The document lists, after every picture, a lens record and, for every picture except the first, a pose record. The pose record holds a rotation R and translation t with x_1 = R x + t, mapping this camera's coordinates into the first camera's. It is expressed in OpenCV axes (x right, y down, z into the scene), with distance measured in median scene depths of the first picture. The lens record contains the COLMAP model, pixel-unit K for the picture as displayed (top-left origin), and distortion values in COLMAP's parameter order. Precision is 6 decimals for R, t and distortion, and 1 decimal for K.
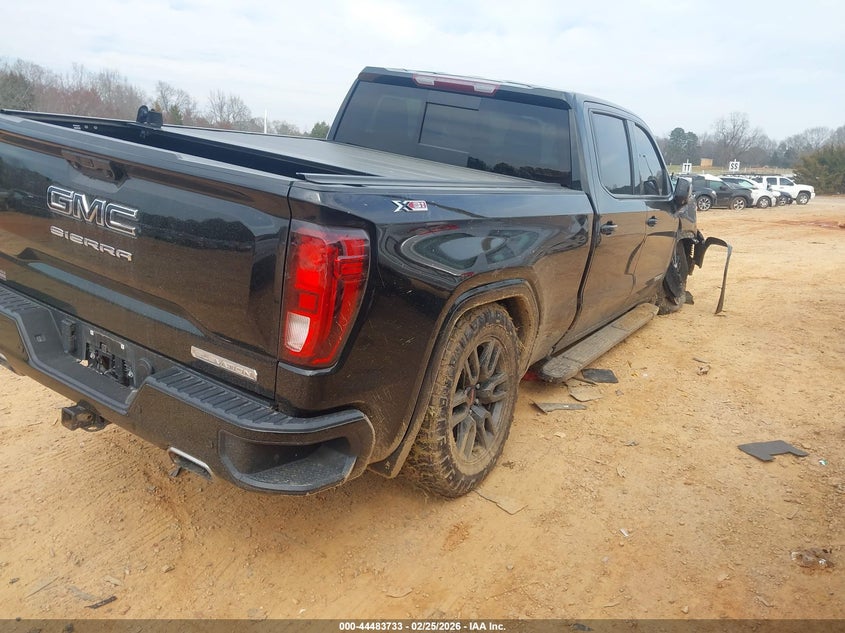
lens RADIAL K [[656.9, 0, 422.5], [0, 656.9, 316.5], [0, 0, 1]] dist [0.003182, 0.003109]
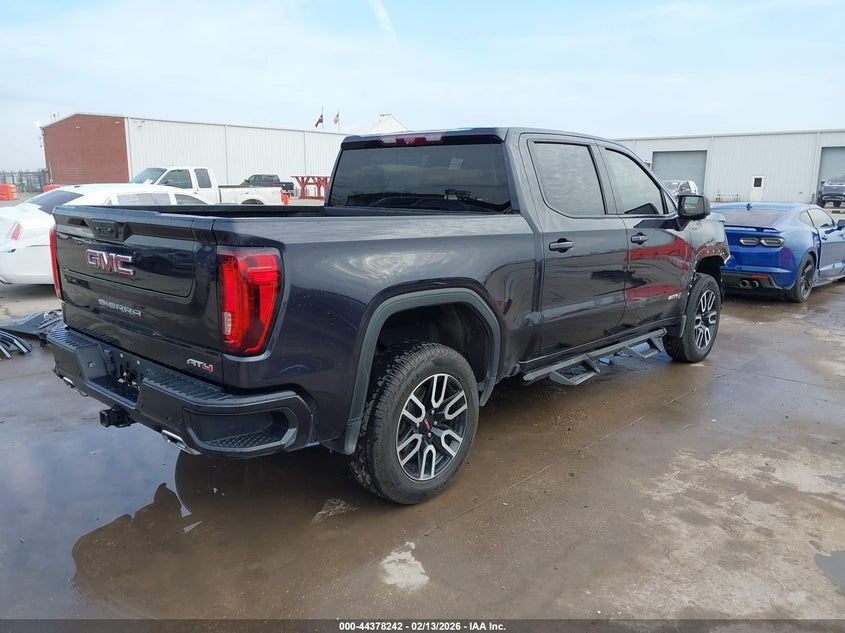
lens RADIAL K [[656.9, 0, 422.5], [0, 656.9, 316.5], [0, 0, 1]] dist [0.003182, 0.003109]
pose [[0.969411, -0.105292, -0.221713, 0.350699], [0.079083, 0.989131, -0.123962, 0.139886], [0.232355, 0.102636, 0.967201, -0.148970]]
